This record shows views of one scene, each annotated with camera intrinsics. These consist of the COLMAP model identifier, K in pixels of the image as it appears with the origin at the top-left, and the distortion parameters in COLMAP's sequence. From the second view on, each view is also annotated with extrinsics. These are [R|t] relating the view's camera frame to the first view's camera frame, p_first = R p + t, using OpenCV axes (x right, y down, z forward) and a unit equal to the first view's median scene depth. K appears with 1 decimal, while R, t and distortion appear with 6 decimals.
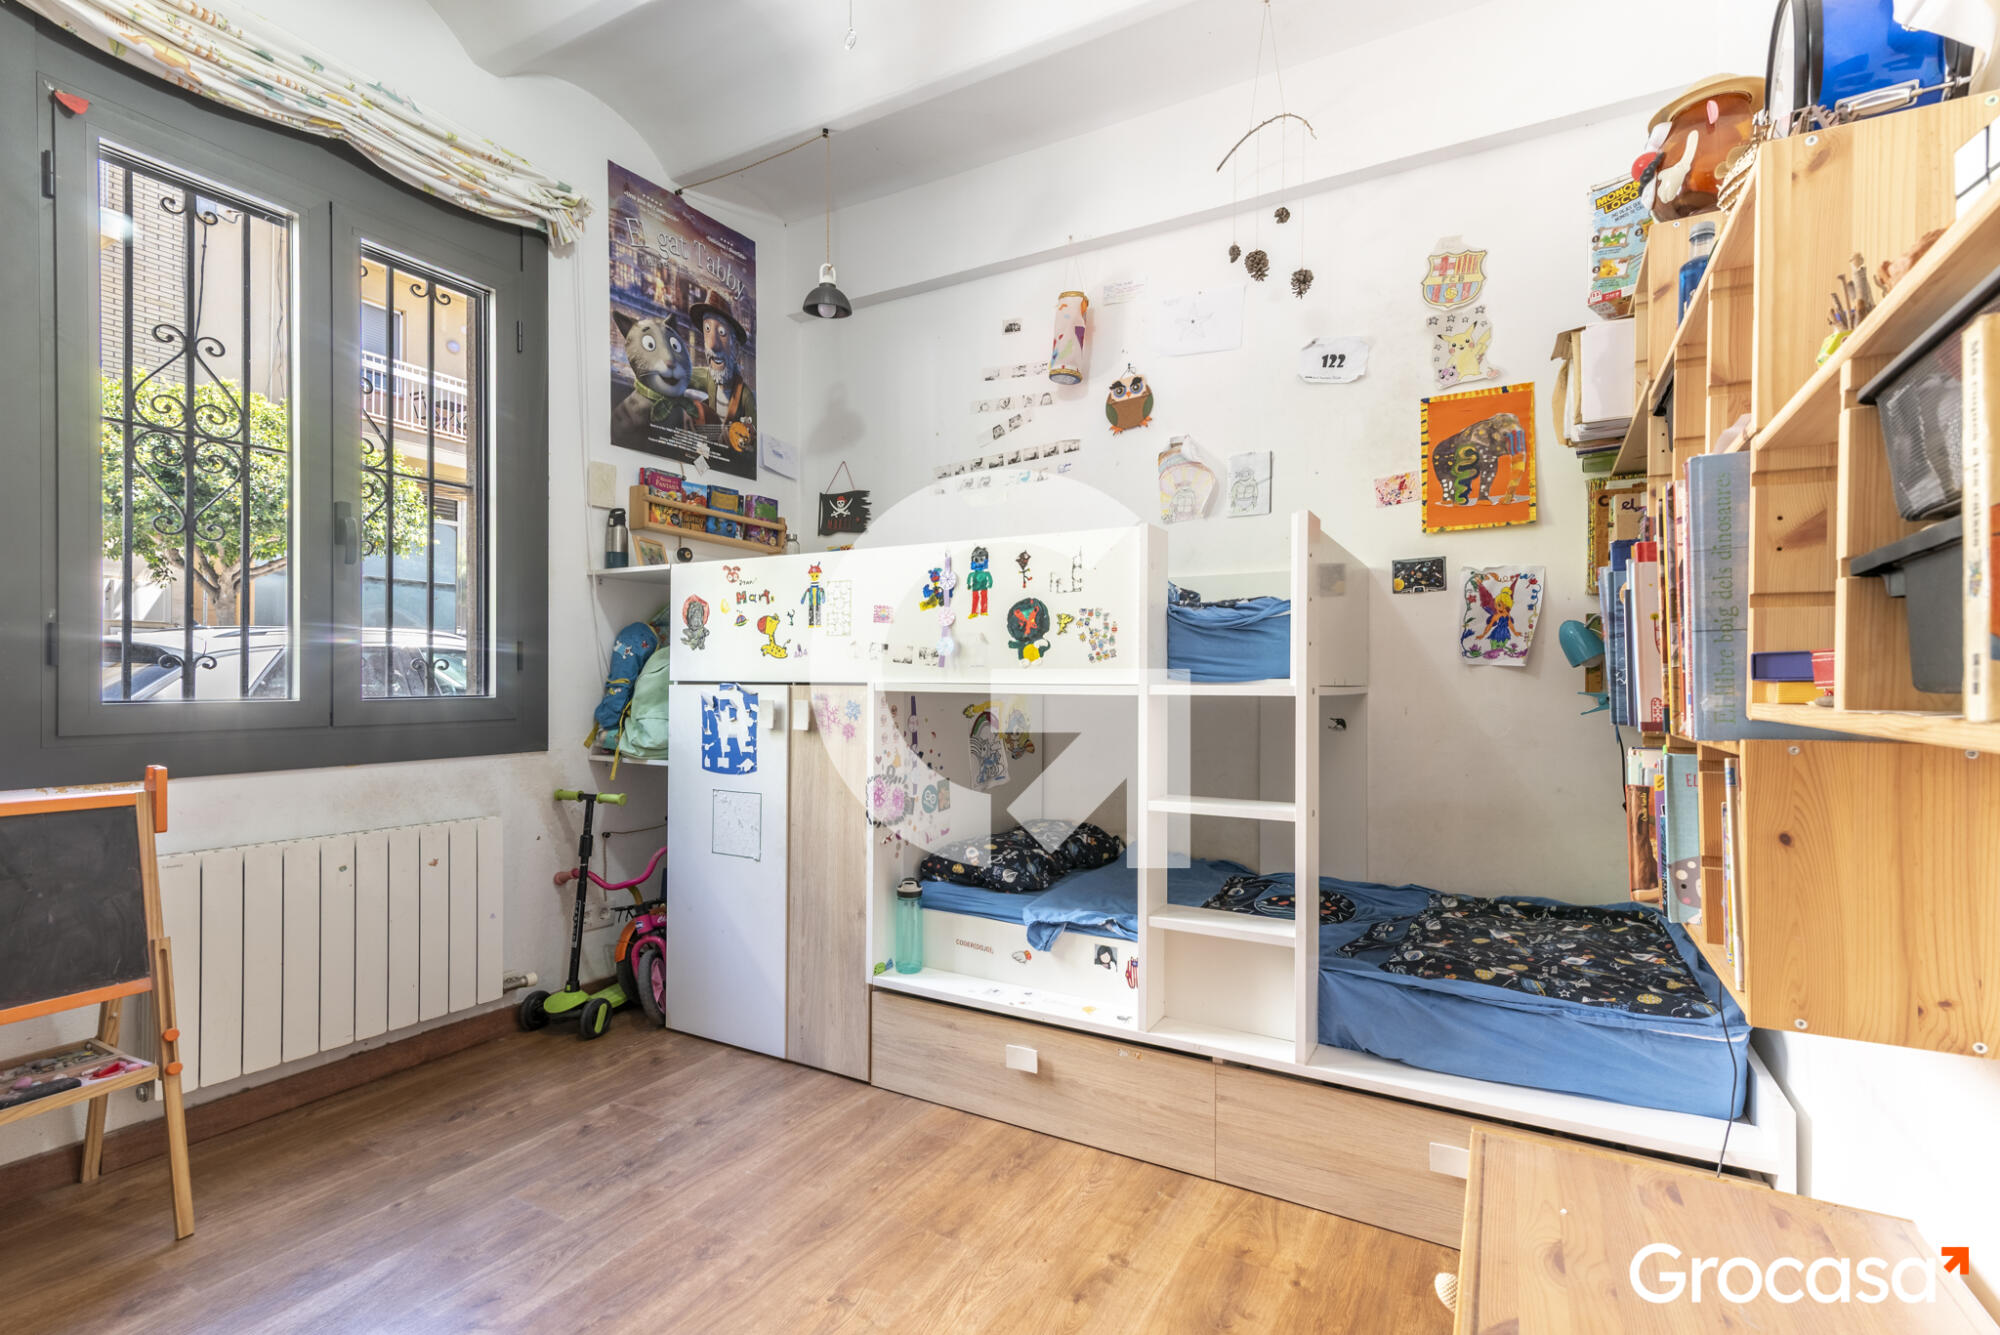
lens RADIAL K [[914.1, 0, 1013.1], [0, 914.1, 664.1], [0, 0, 1]] dist [0.017983, -0.000339]
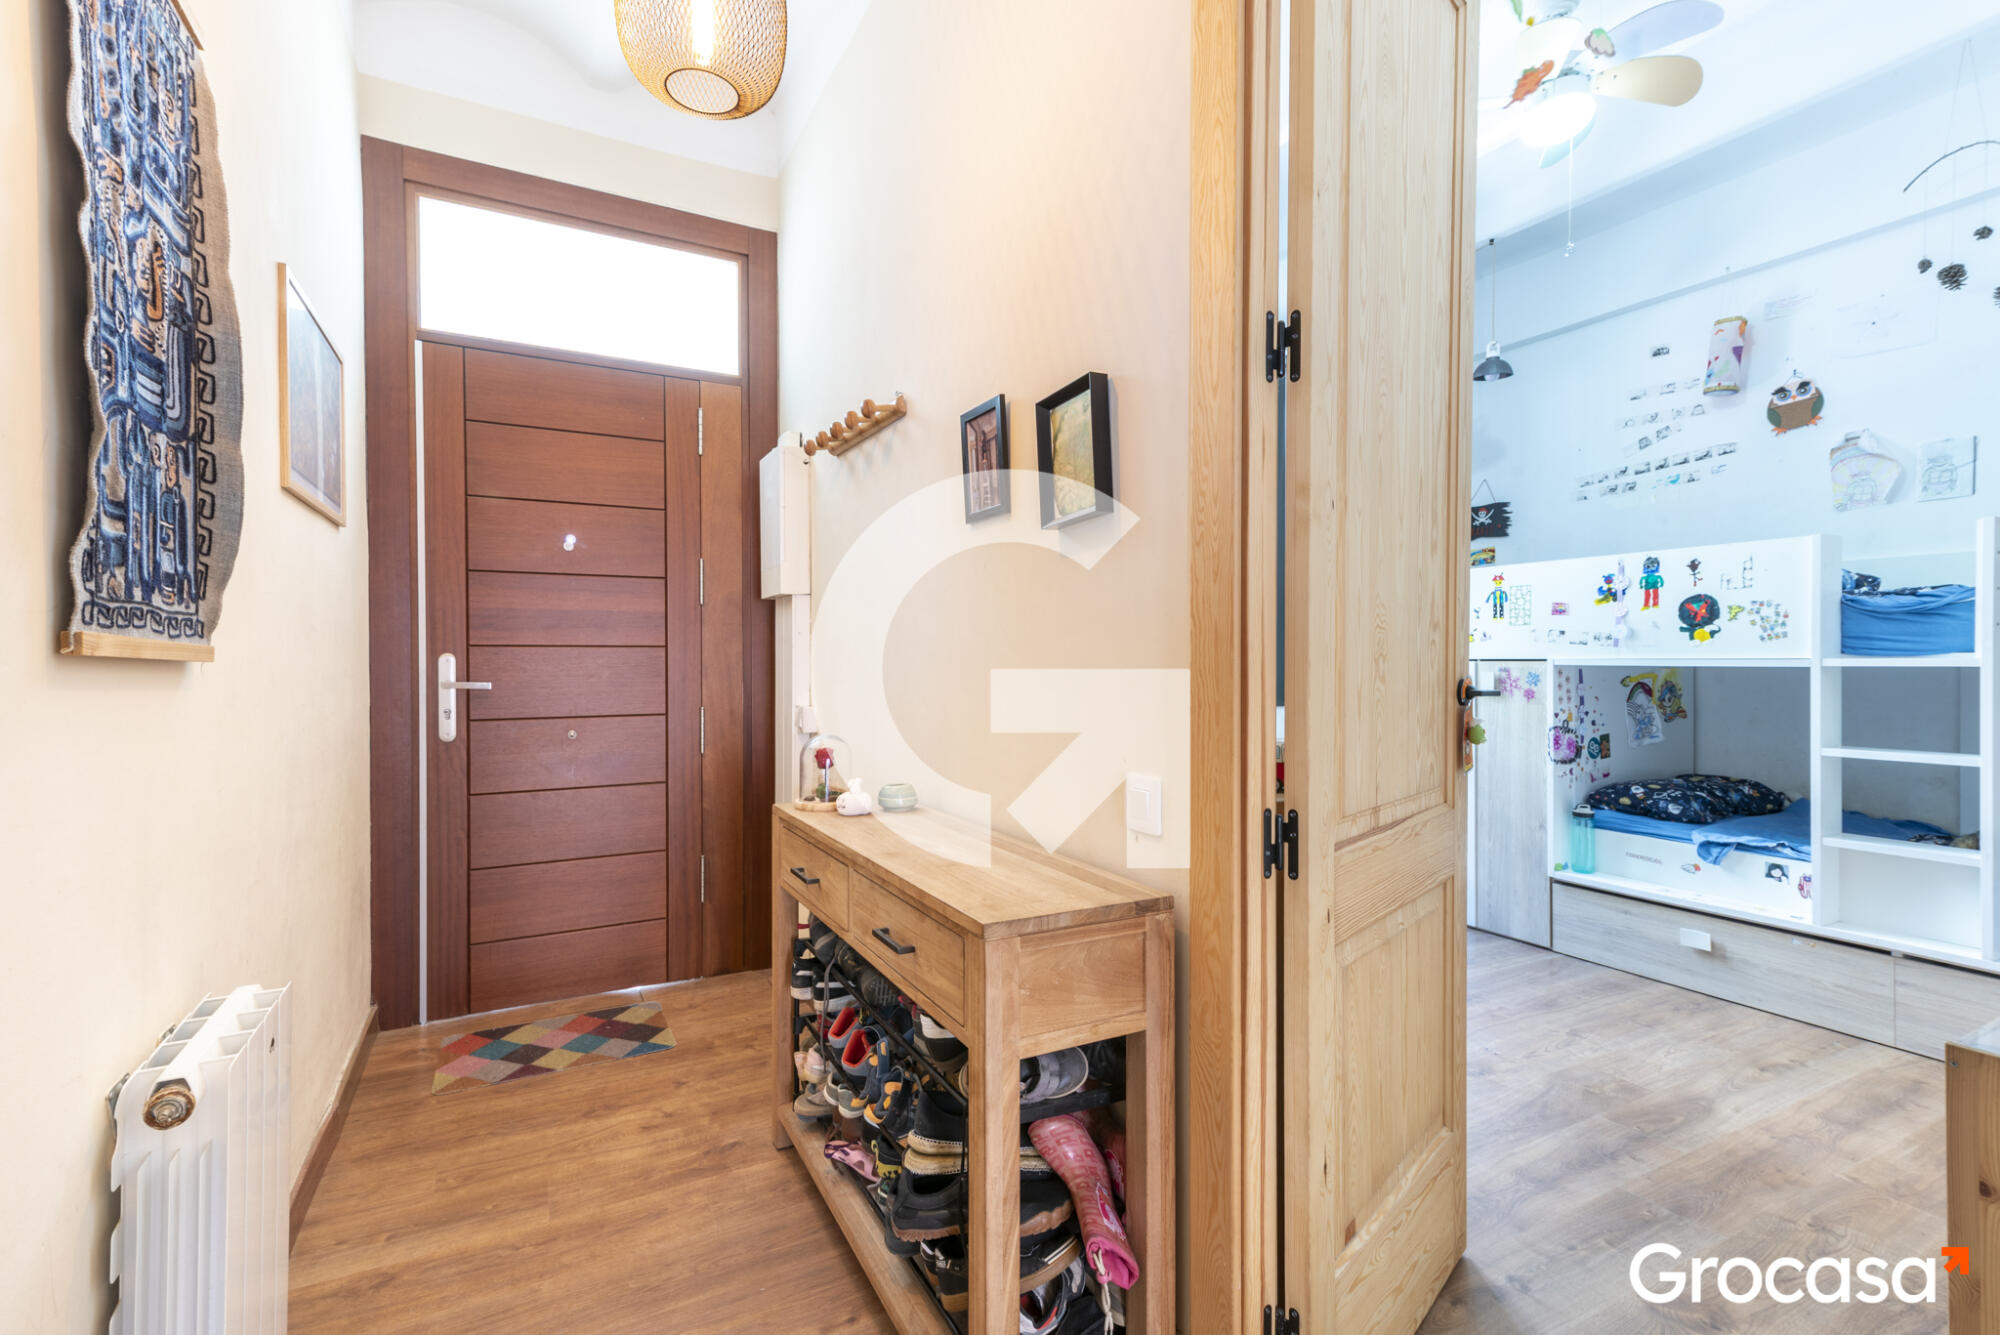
lens RADIAL K [[914.1, 0, 1013.1], [0, 914.1, 664.1], [0, 0, 1]] dist [0.017983, -0.000339]
pose [[0.846486, -0.006555, -0.532370, -0.102255], [0.019328, 0.999643, 0.018423, -0.013108], [0.532060, -0.025884, 0.846311, -0.598877]]
